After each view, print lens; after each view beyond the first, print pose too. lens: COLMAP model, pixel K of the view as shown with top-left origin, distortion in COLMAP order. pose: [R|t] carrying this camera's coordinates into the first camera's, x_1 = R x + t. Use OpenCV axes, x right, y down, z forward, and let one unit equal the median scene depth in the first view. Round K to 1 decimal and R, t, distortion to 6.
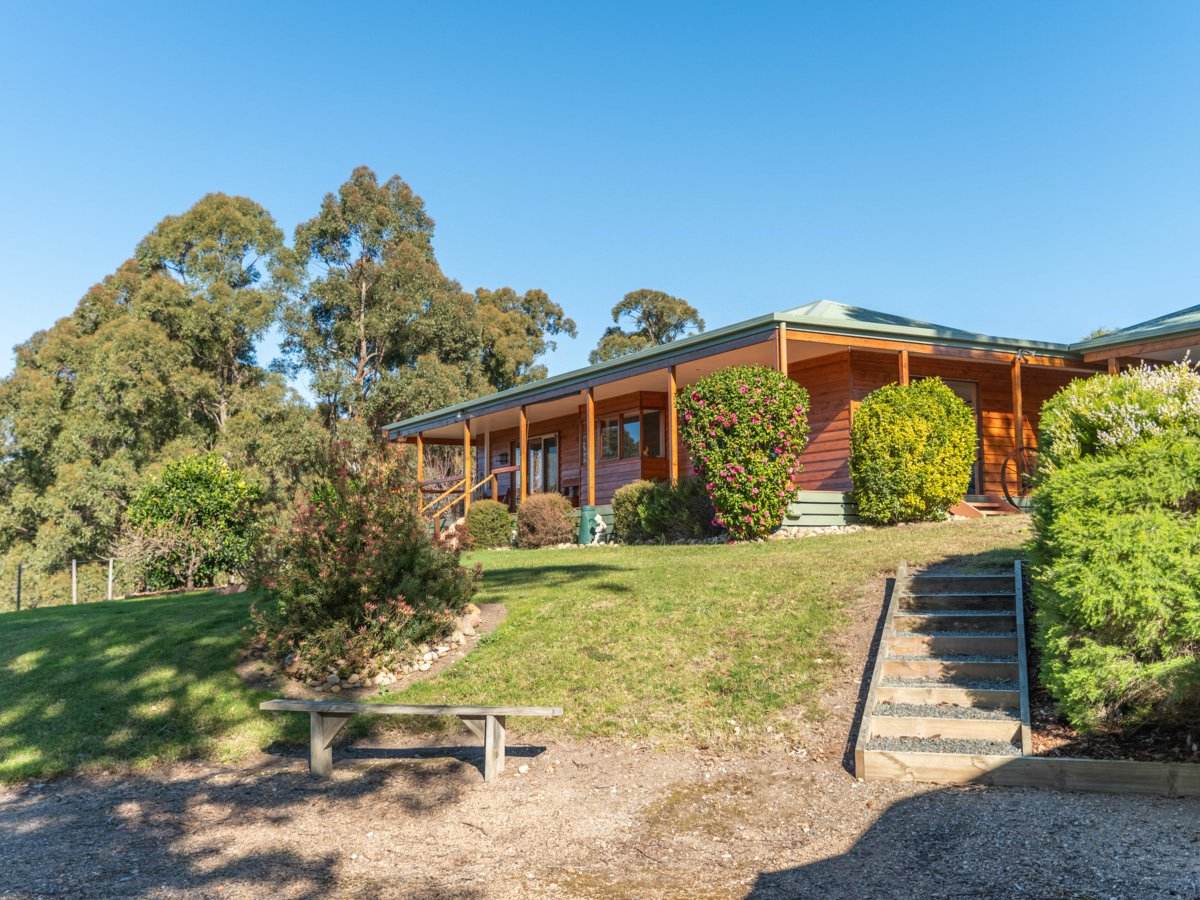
lens RADIAL K [[1202.8, 0, 600.0], [0, 1202.8, 450.0], [0, 0, 1]] dist [0.014745, 0.006023]
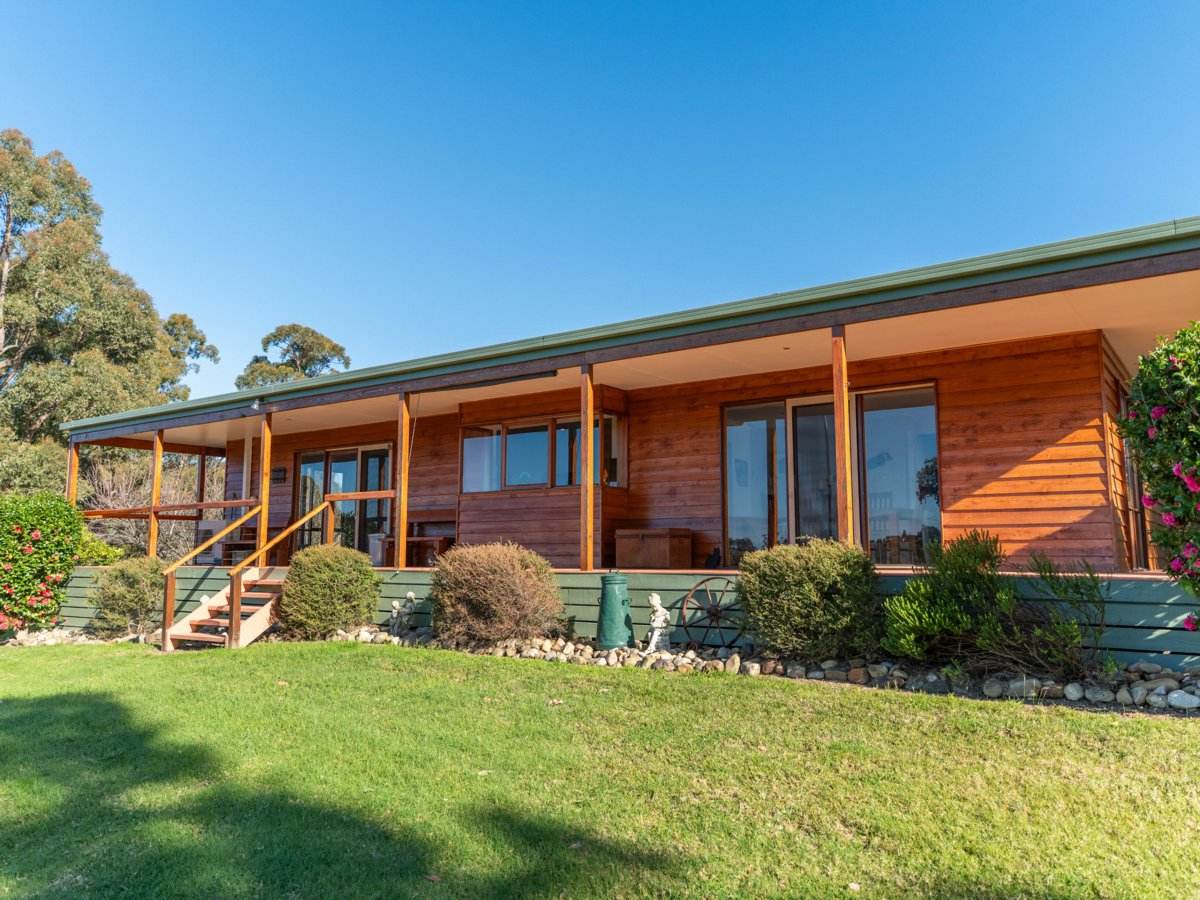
lens RADIAL K [[908.1, 0, 602.5], [0, 908.1, 446.4], [0, 0, 1]] dist [0.031221, -0.003306]
pose [[0.911484, 0.062574, 0.406548, -0.054234], [-0.048325, 0.997807, -0.045233, 0.002219], [-0.408487, 0.021582, 0.912509, 0.182402]]
